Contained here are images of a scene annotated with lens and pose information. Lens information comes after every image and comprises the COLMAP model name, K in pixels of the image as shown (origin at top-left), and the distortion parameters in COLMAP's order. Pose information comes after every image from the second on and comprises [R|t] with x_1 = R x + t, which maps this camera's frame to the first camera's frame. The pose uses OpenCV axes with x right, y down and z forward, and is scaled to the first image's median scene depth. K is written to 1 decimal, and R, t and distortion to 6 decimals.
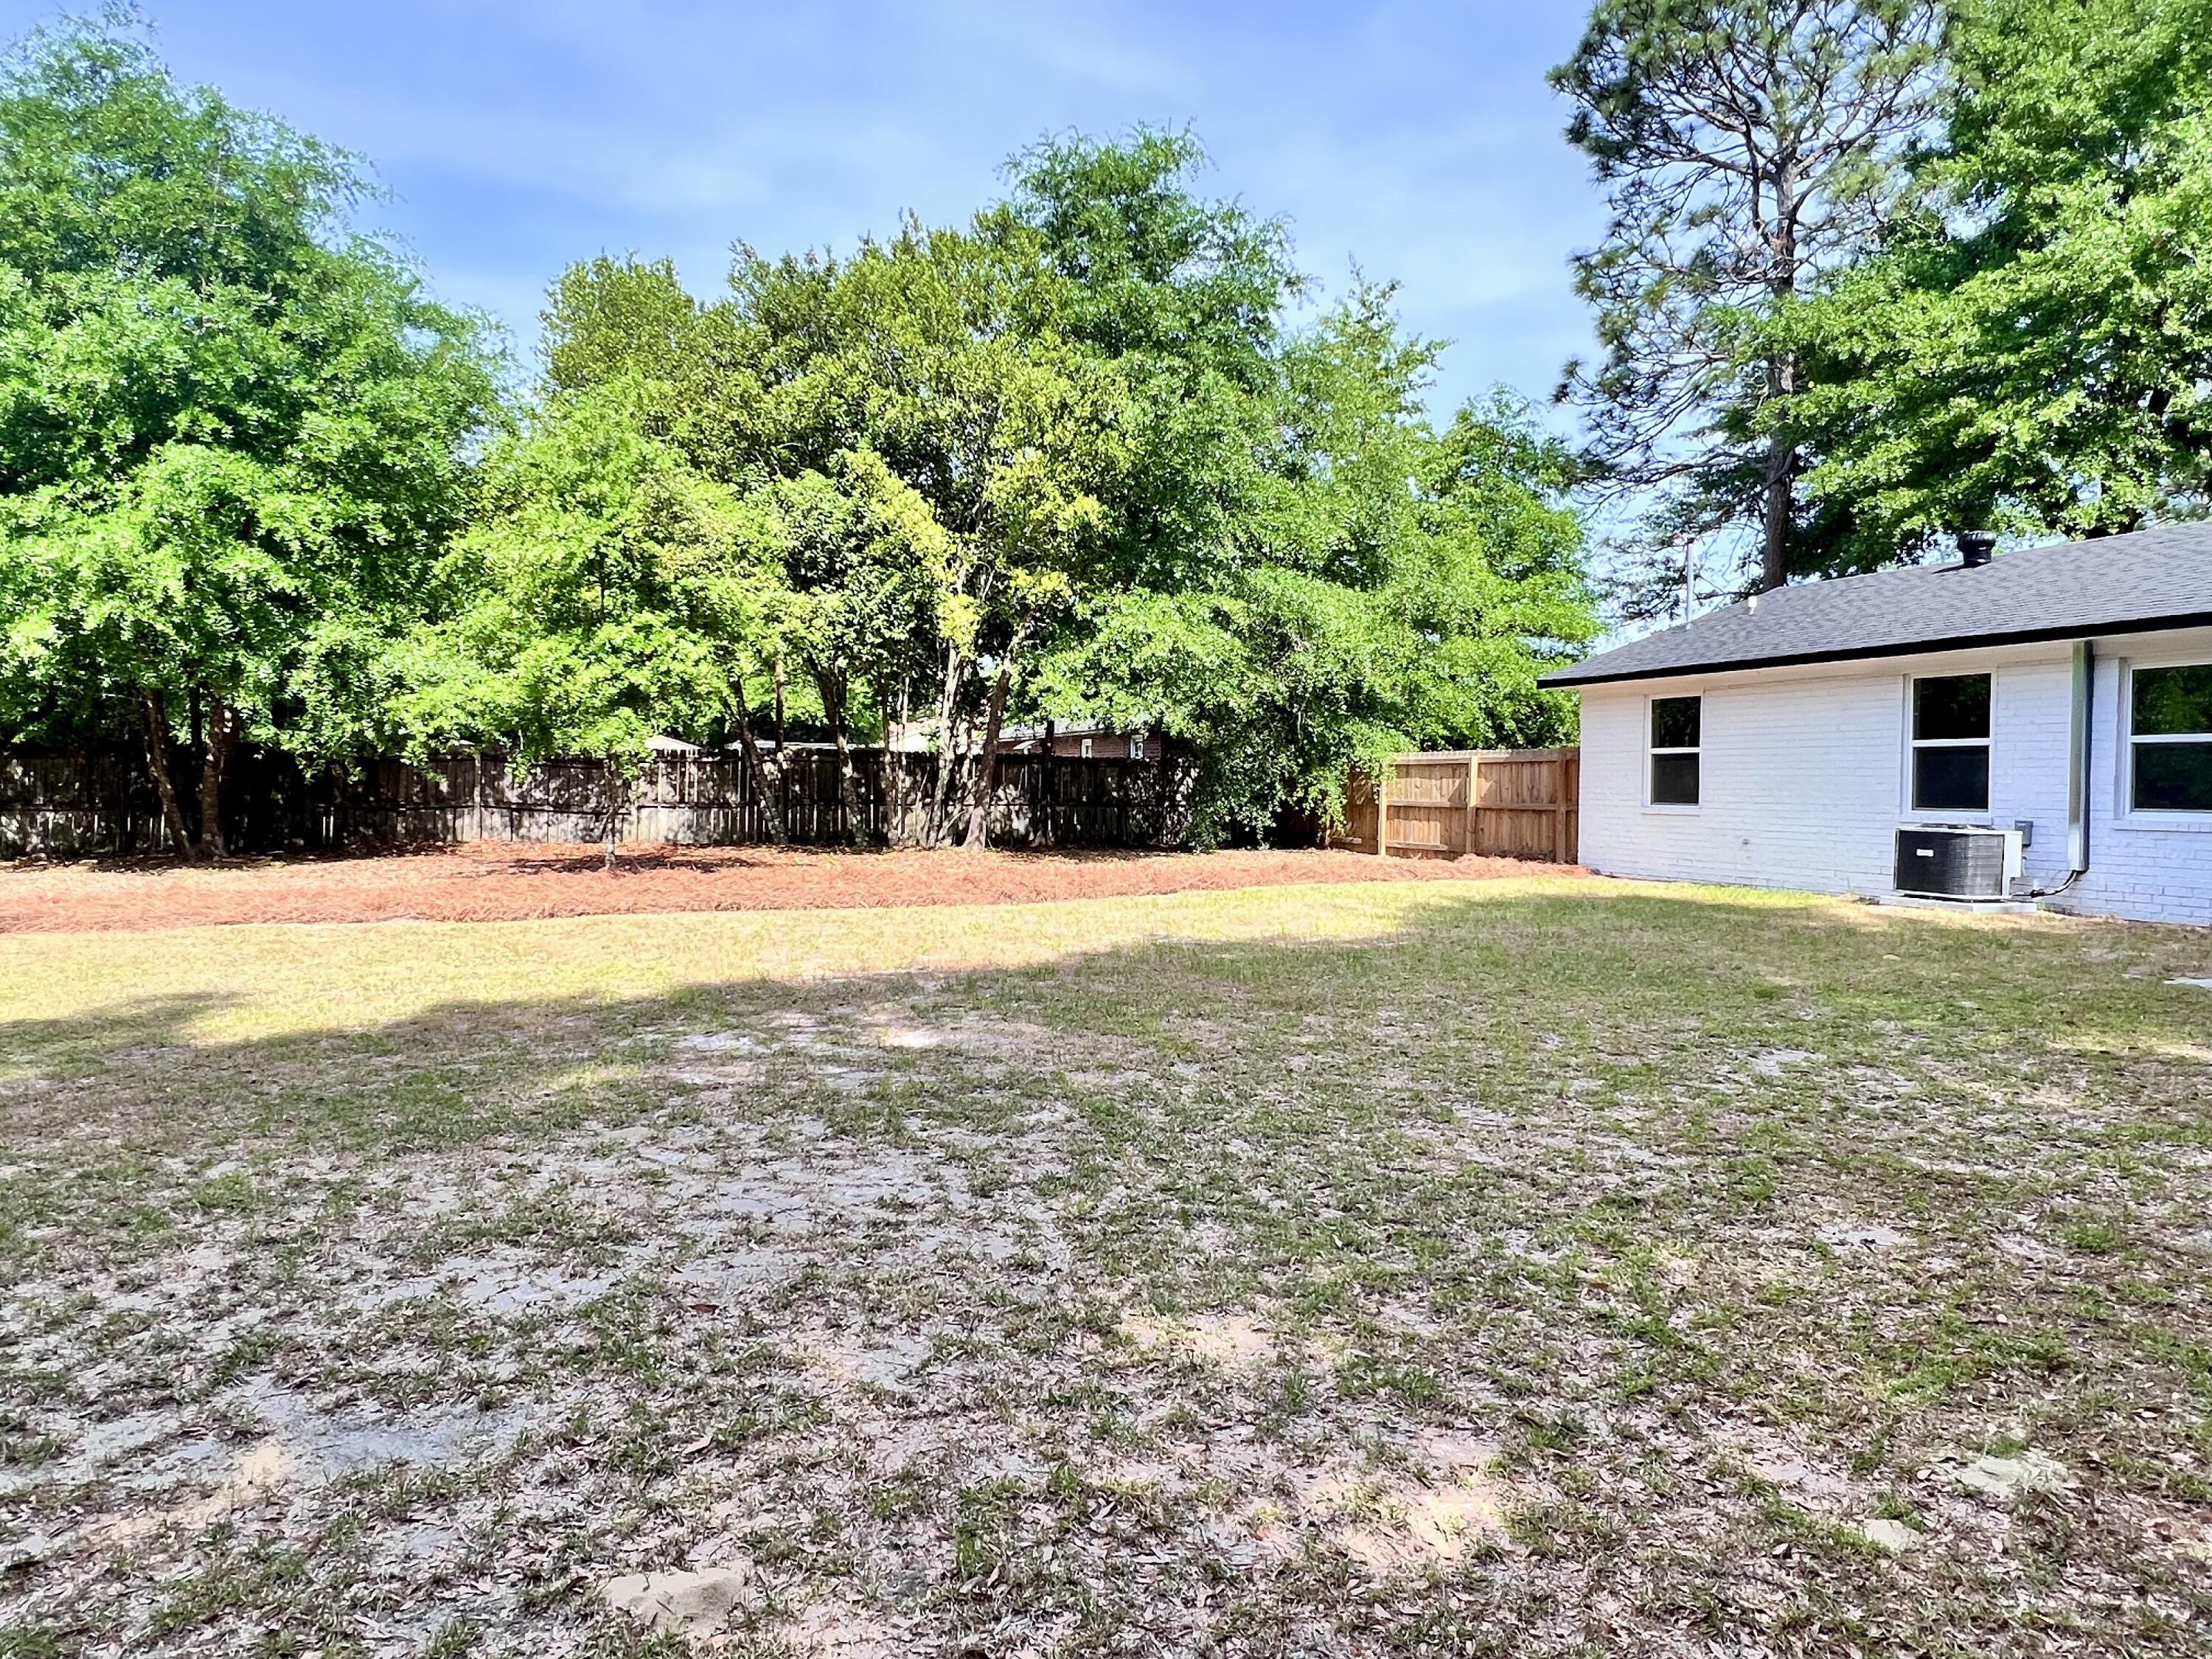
lens RADIAL K [[1335.6, 0, 1107.0], [0, 1335.6, 818.7], [0, 0, 1]] dist [0.000762, 0.001242]
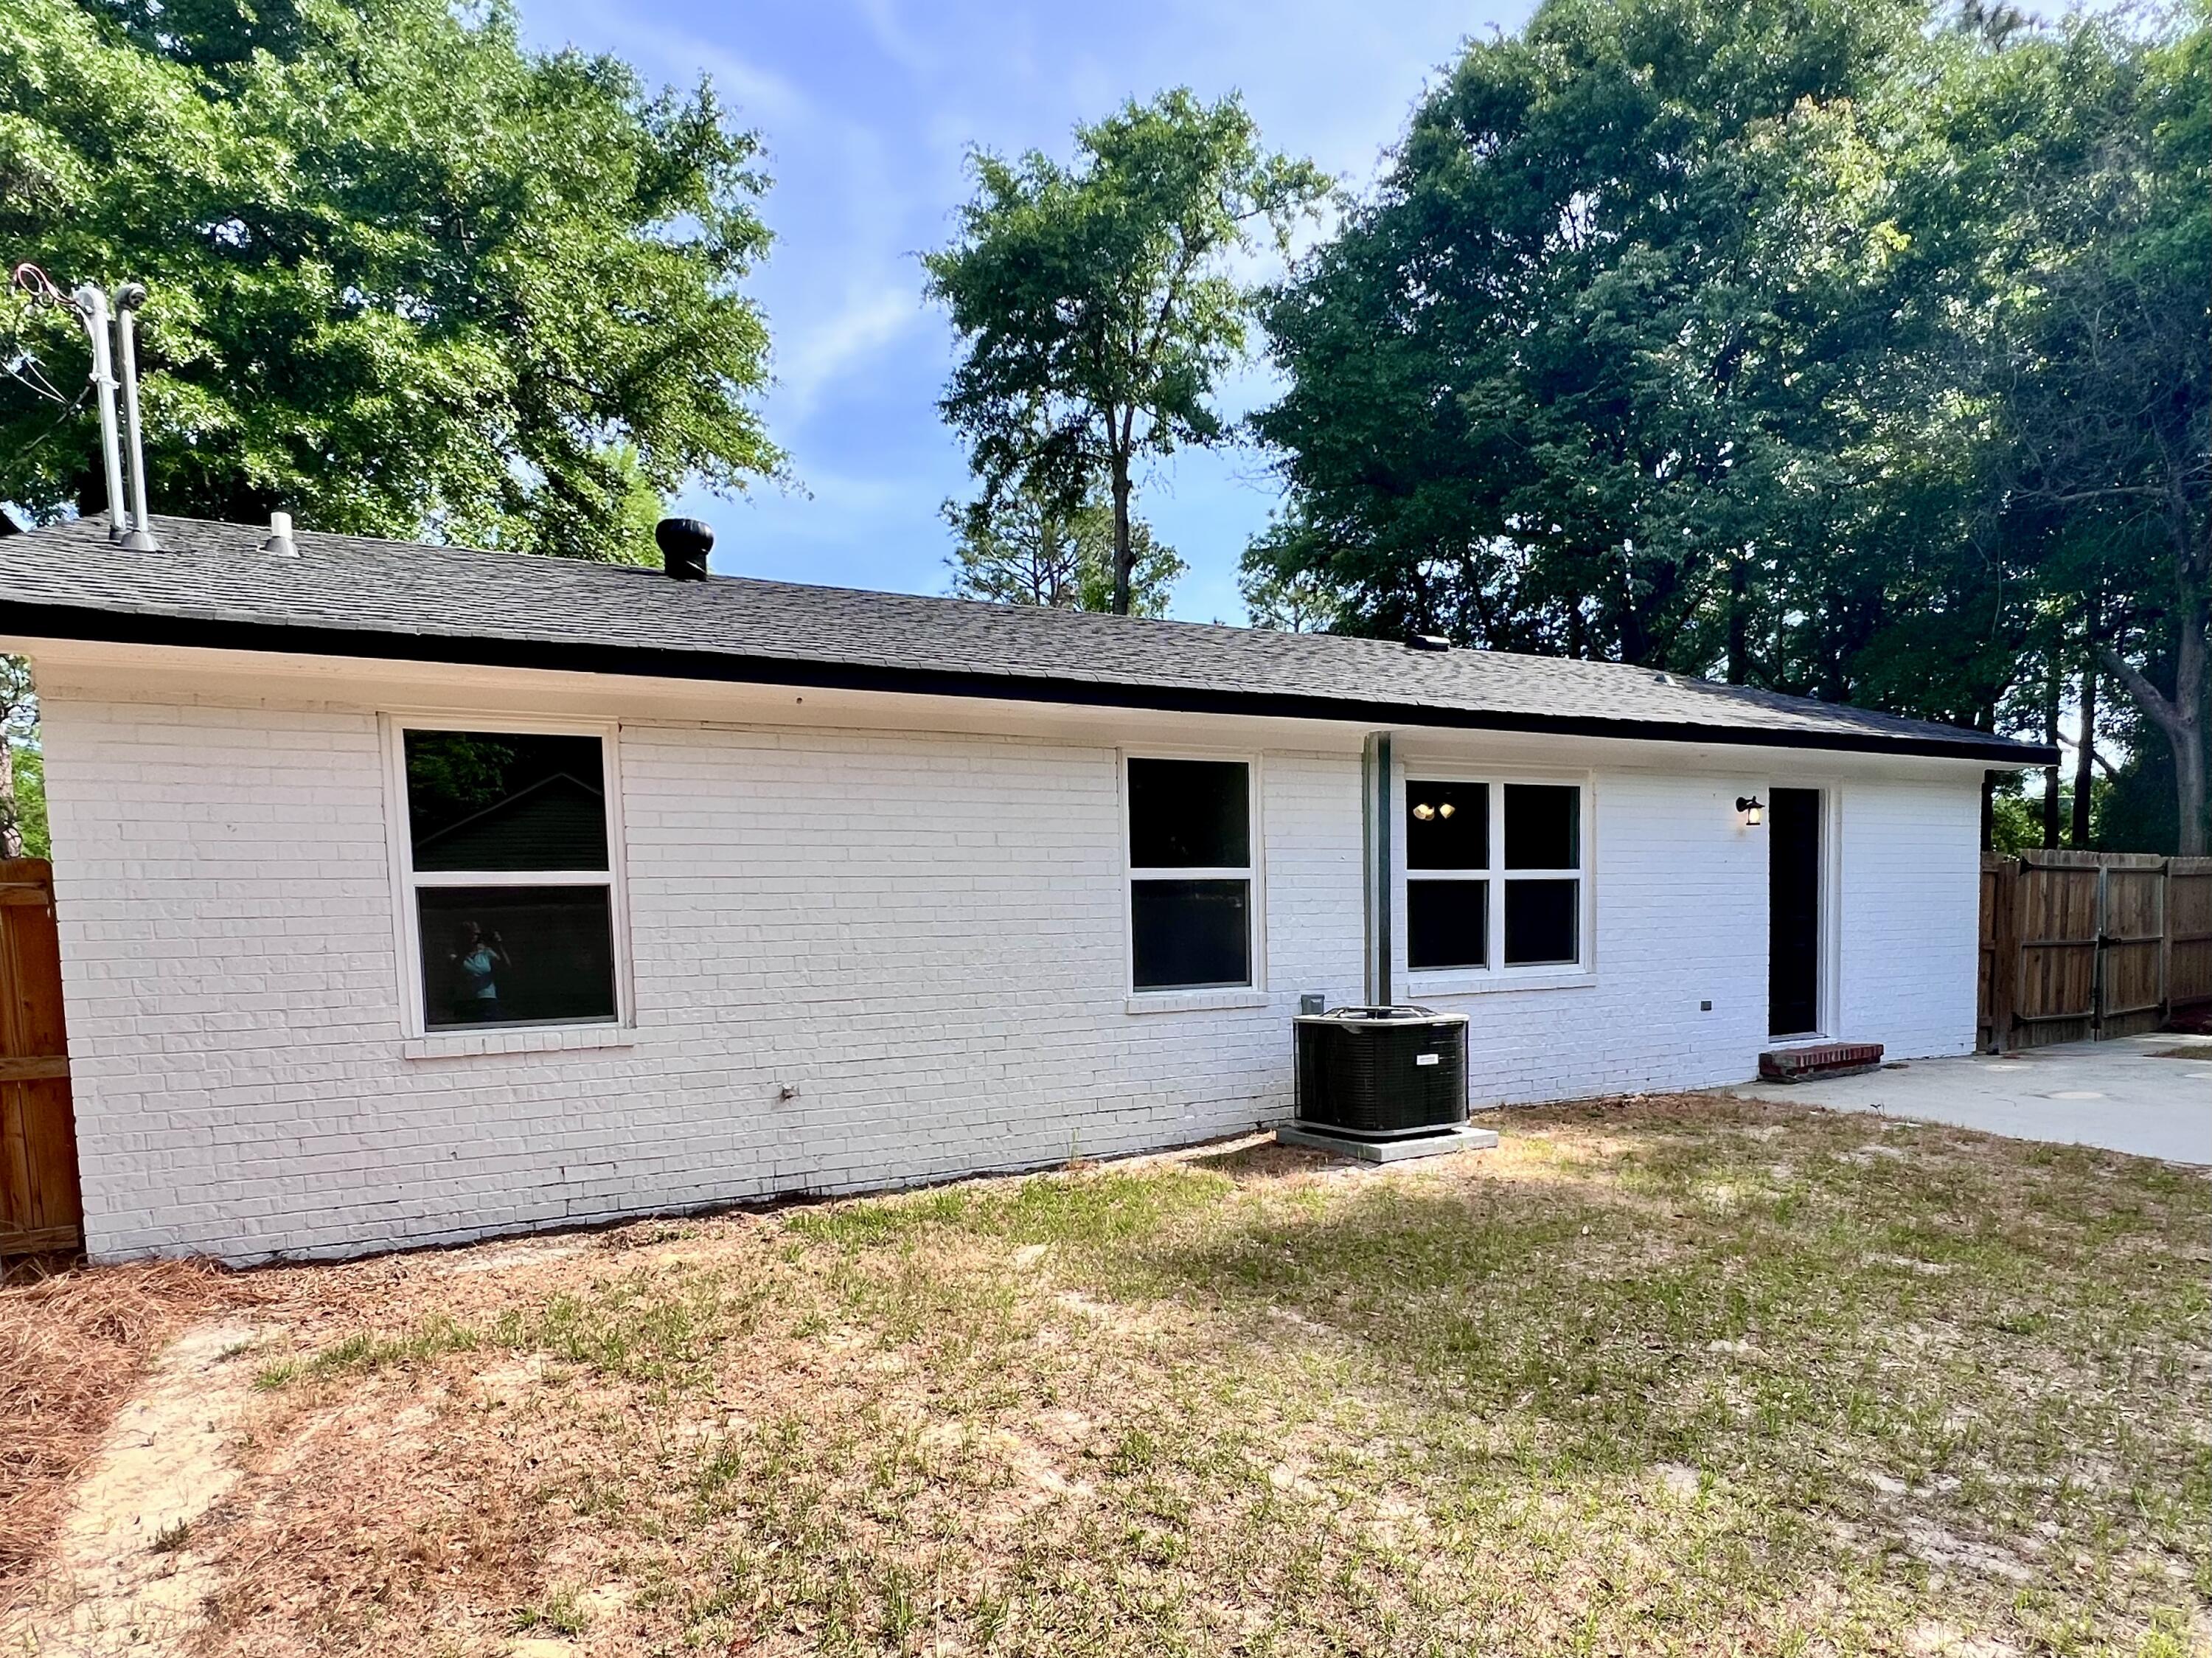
lens RADIAL K [[1251.0, 0, 1101.8], [0, 1251.0, 1037.0], [0, 0, 1]] dist [0.001537, -0.000035]
pose [[-0.107920, -0.093615, 0.989742, 0.018931], [0.051428, 0.993698, 0.099597, -0.010090], [-0.992829, 0.061649, -0.102425, 0.262716]]
